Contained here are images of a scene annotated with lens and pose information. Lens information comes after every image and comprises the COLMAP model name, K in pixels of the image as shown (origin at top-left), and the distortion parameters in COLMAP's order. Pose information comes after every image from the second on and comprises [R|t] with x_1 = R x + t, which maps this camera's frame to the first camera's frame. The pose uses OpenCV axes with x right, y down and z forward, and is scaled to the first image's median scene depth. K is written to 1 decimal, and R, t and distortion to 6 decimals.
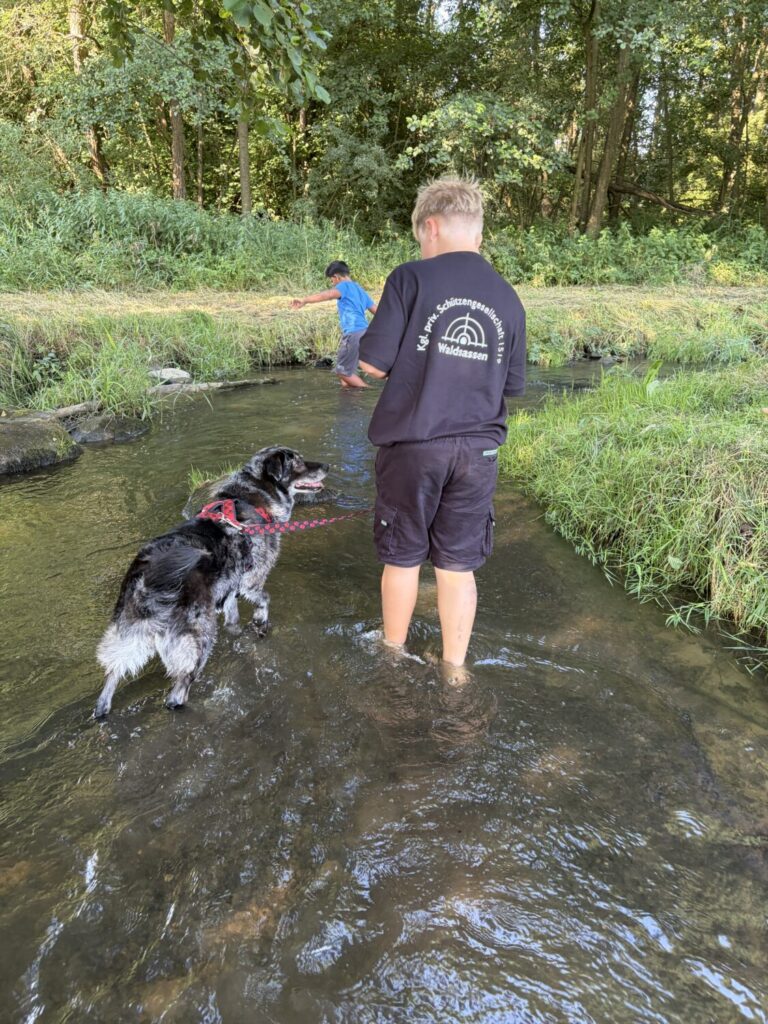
lens RADIAL K [[786.3, 0, 381.2], [0, 786.3, 506.3], [0, 0, 1]] dist [0.049971, -0.052576]
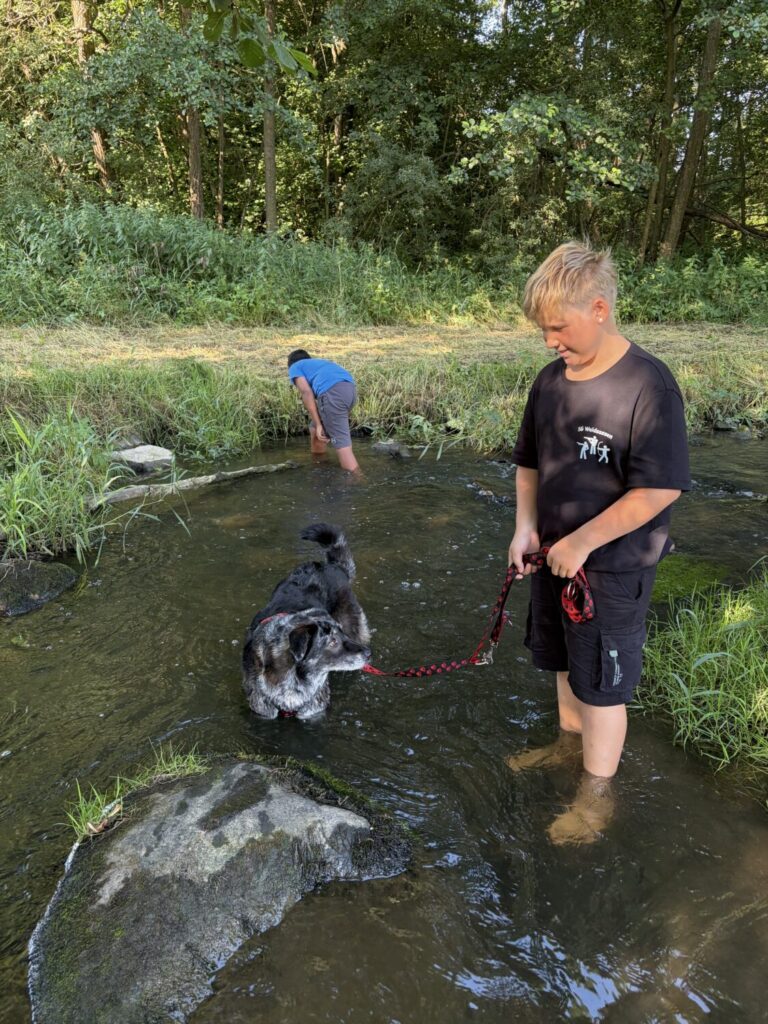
lens RADIAL K [[786.3, 0, 392.3], [0, 786.3, 514.5], [0, 0, 1]] dist [0.049971, -0.052576]
pose [[0.999618, 0.019244, -0.019826, -0.018168], [-0.019564, 0.999679, -0.016104, -0.064326], [0.019510, 0.016485, 0.999674, 0.177539]]
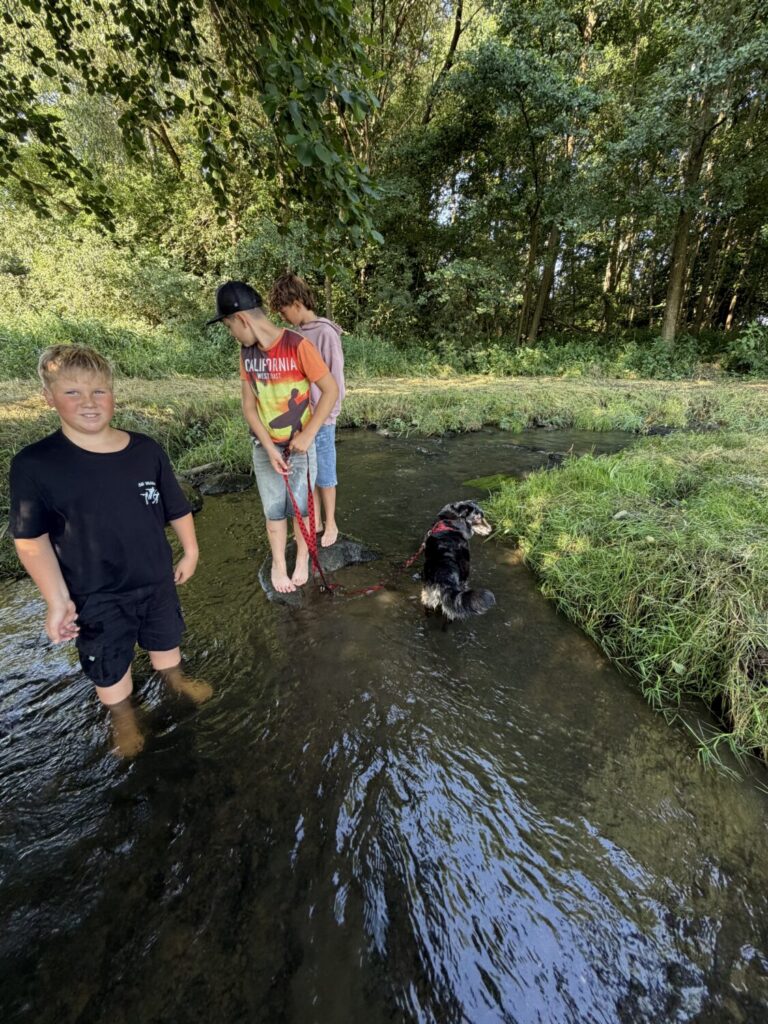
lens RADIAL K [[410.5, 0, 382.2], [0, 410.5, 514.9], [0, 0, 1]] dist [-0.003421, 0.000773]
pose [[0.998759, 0.026163, -0.042384, -0.007624], [-0.023191, 0.997335, 0.069175, -0.042301], [0.044081, -0.068106, 0.996704, 0.105968]]
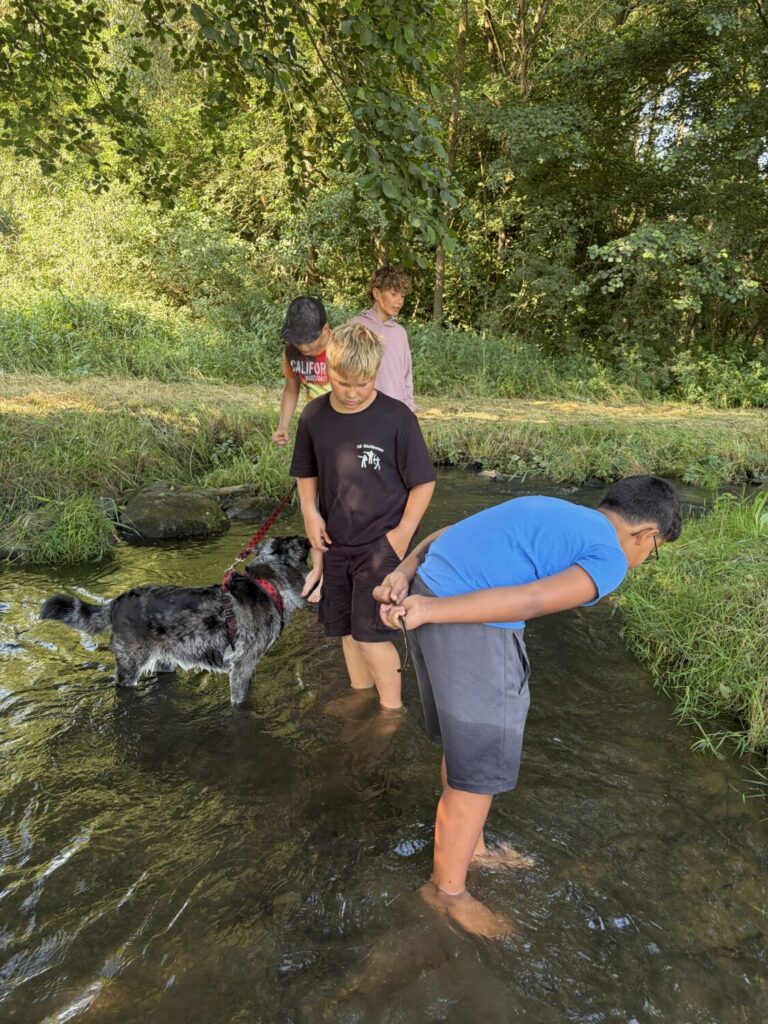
lens RADIAL K [[786.3, 0, 387.4], [0, 786.3, 510.6], [0, 0, 1]] dist [0.049971, -0.052576]
pose [[0.970015, 0.092555, -0.224732, 0.038242], [-0.118646, 0.987317, -0.105487, 0.000650], [0.212118, 0.128988, 0.968694, -0.022788]]
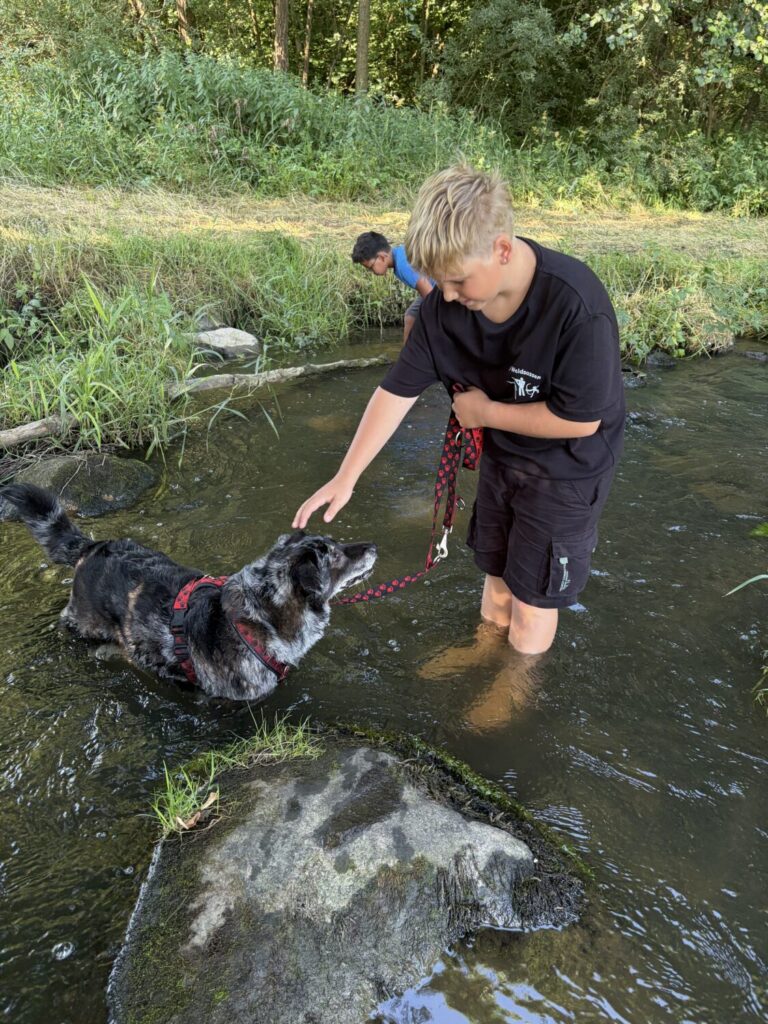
lens RADIAL K [[786.3, 0, 379.1], [0, 786.3, 522.2], [0, 0, 1]] dist [0.049971, -0.052576]
pose [[0.989952, 0.101697, -0.098253, -0.039824], [-0.088834, 0.987860, 0.127439, -0.068057], [0.110020, -0.117430, 0.986968, 0.218235]]
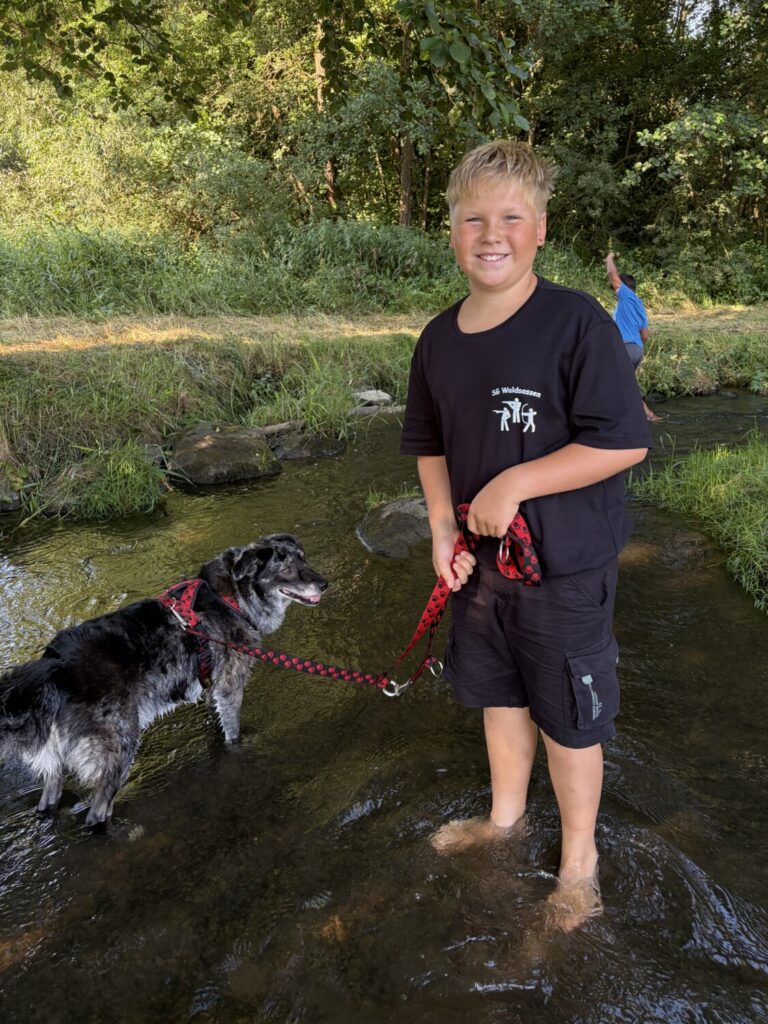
lens RADIAL K [[786.3, 0, 381.0], [0, 786.3, 519.4], [0, 0, 1]] dist [0.049971, -0.052576]
pose [[0.963141, 0.067515, -0.260386, 0.016300], [-0.069261, 0.997595, 0.002477, -0.003738], [0.259927, 0.015649, 0.965501, -0.002527]]
